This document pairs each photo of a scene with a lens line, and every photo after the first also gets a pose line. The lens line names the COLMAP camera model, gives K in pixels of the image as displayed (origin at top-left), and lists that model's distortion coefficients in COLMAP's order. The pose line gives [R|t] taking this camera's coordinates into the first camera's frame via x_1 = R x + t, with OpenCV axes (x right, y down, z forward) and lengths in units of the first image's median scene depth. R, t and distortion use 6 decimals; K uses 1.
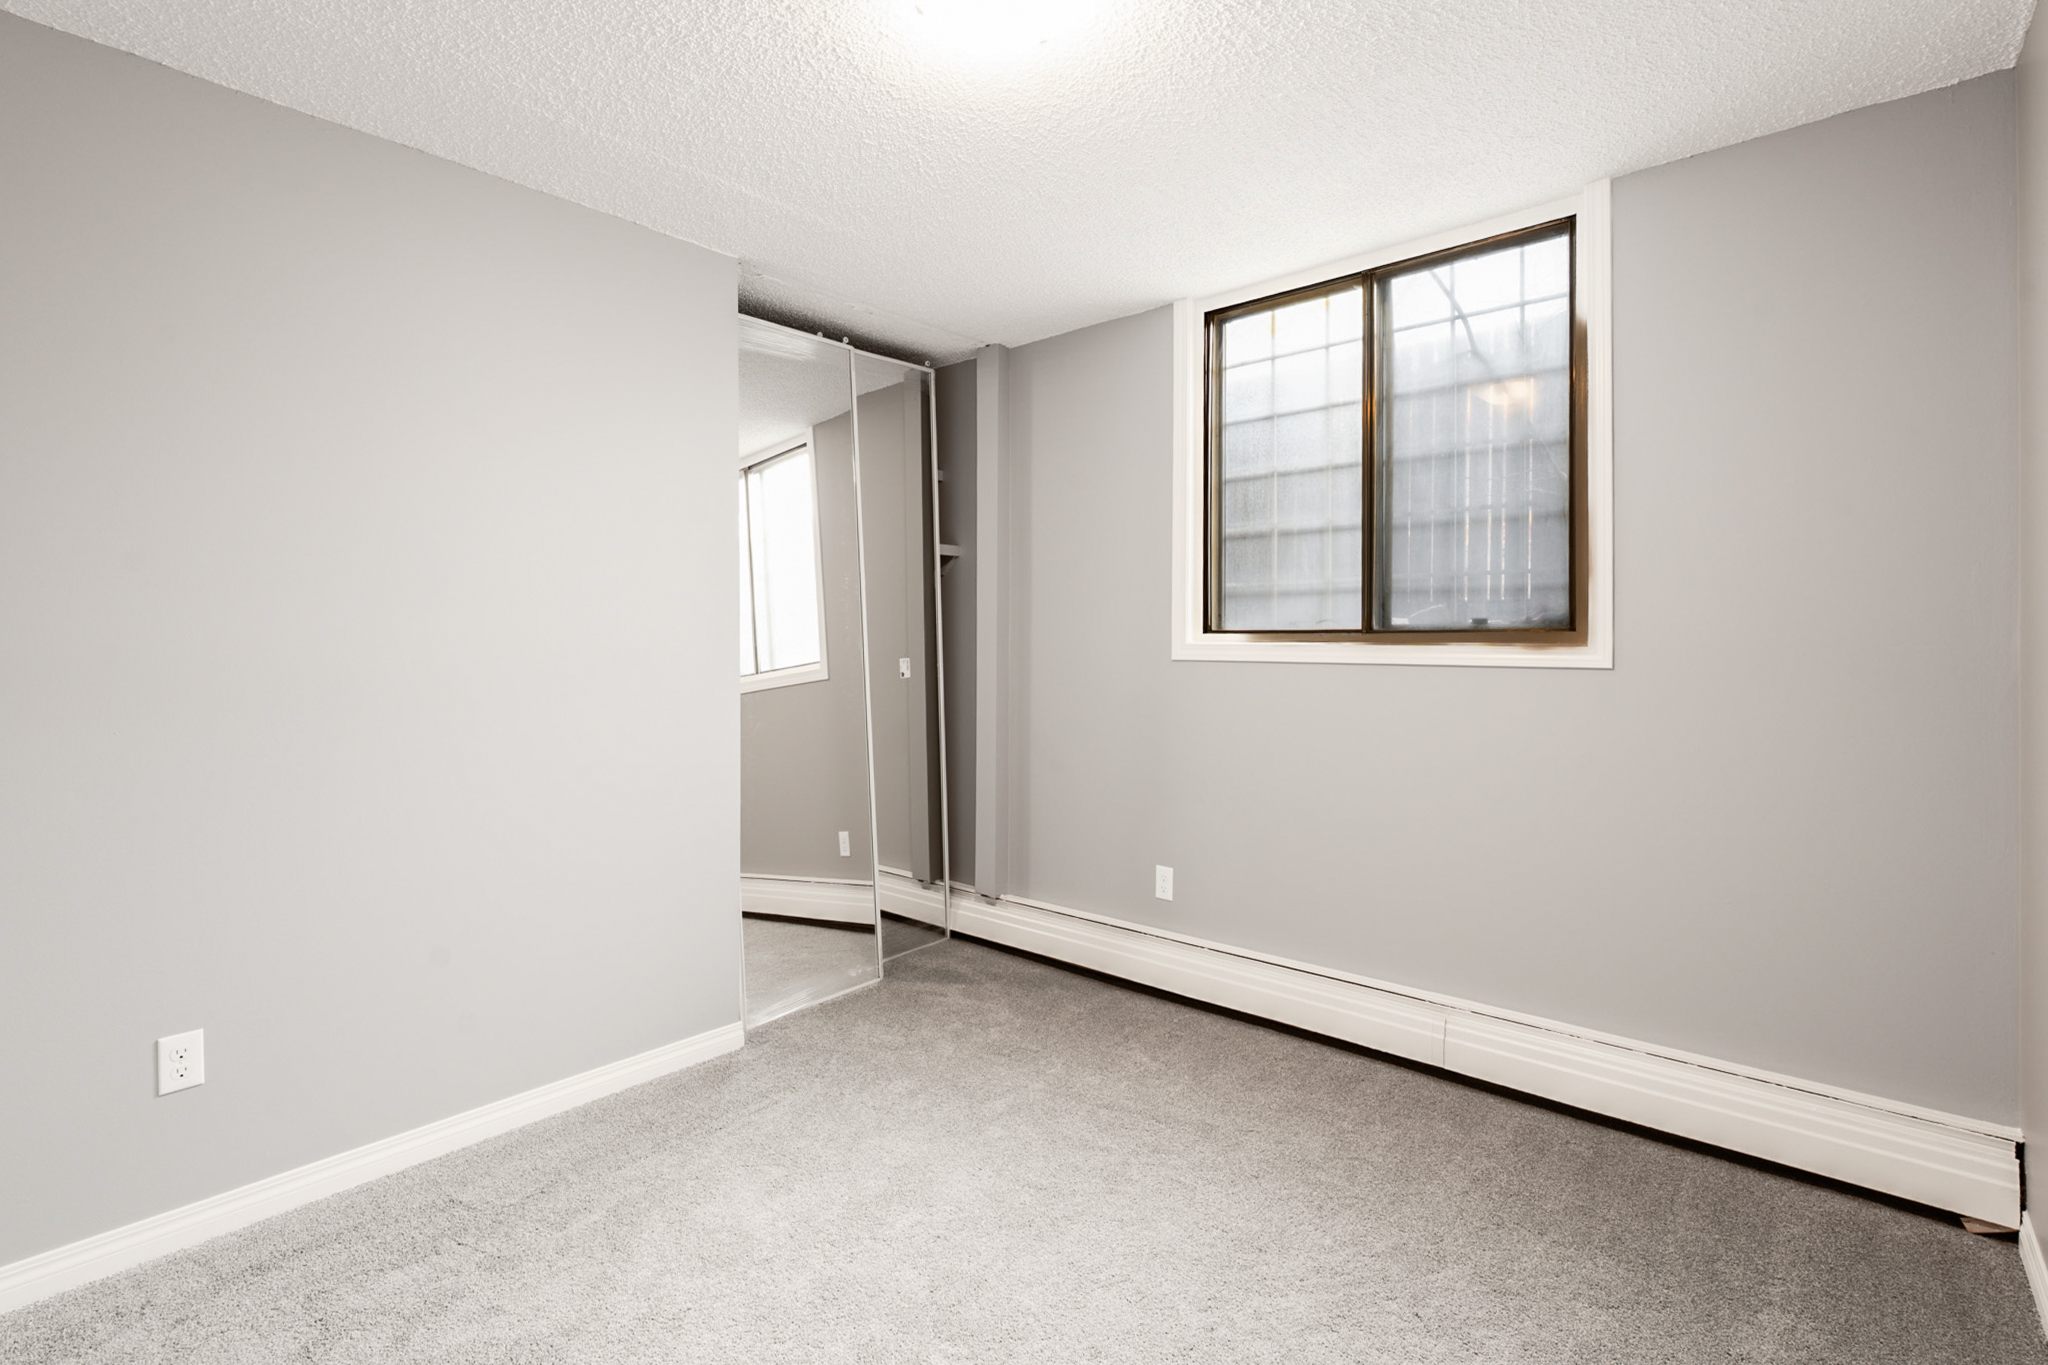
lens RADIAL K [[993.1, 0, 1022.8], [0, 993.1, 649.4], [0, 0, 1]] dist [0.021930, -0.000545]
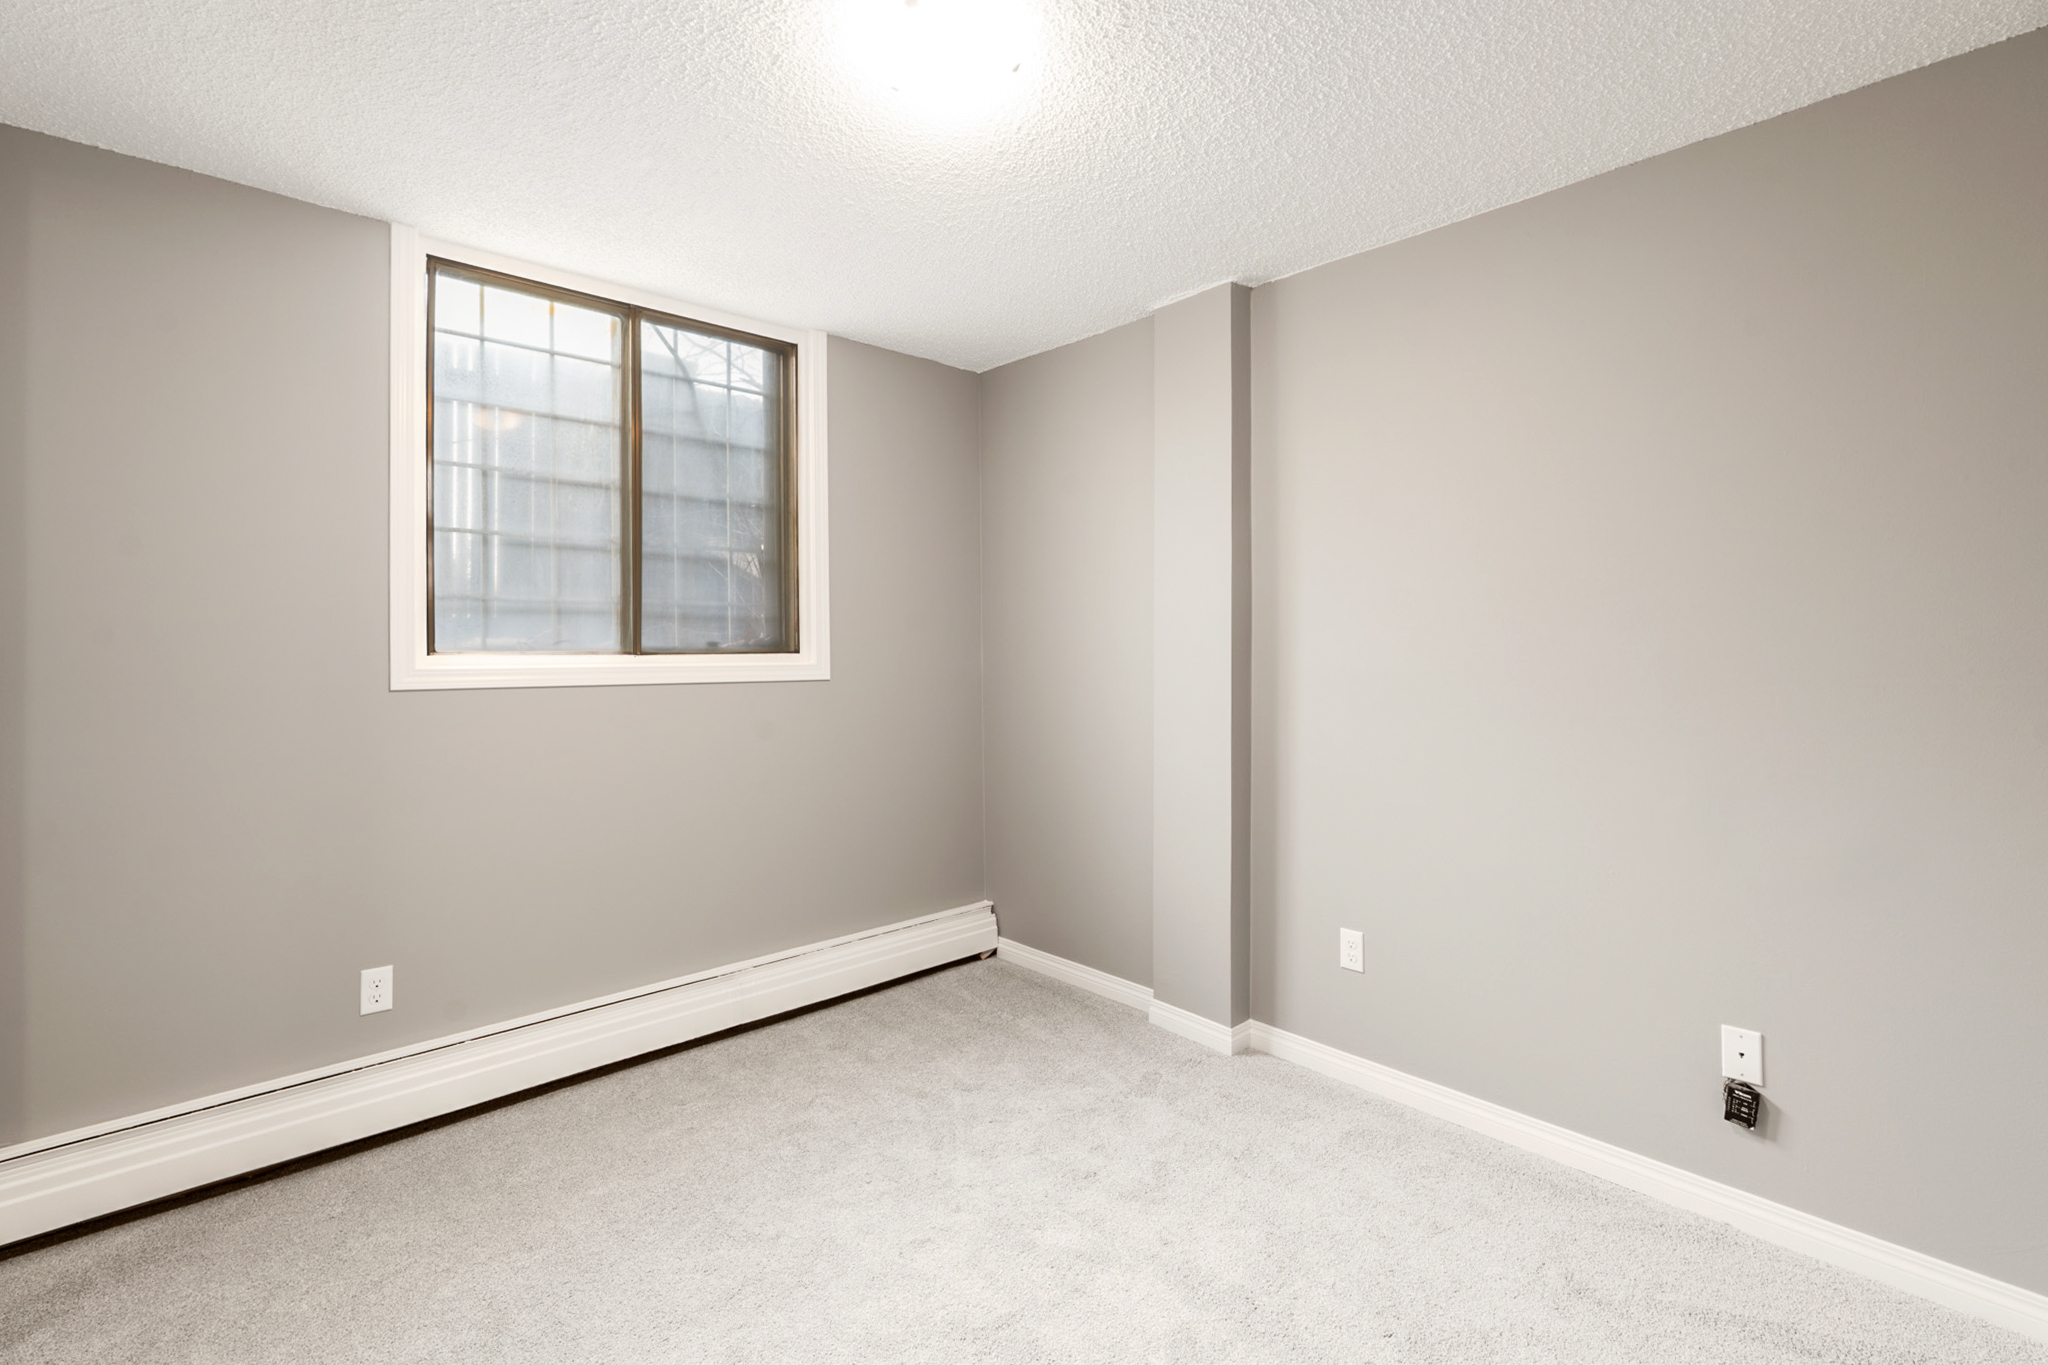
lens RADIAL K [[912.5, 0, 1029.2], [0, 912.5, 664.5], [0, 0, 1]] dist [-0.001001, 0.000128]
pose [[0.091594, -0.005653, 0.995780, -0.556744], [0.023175, 0.999725, 0.003544, 0.000568], [-0.995527, 0.022753, 0.091700, 0.504995]]
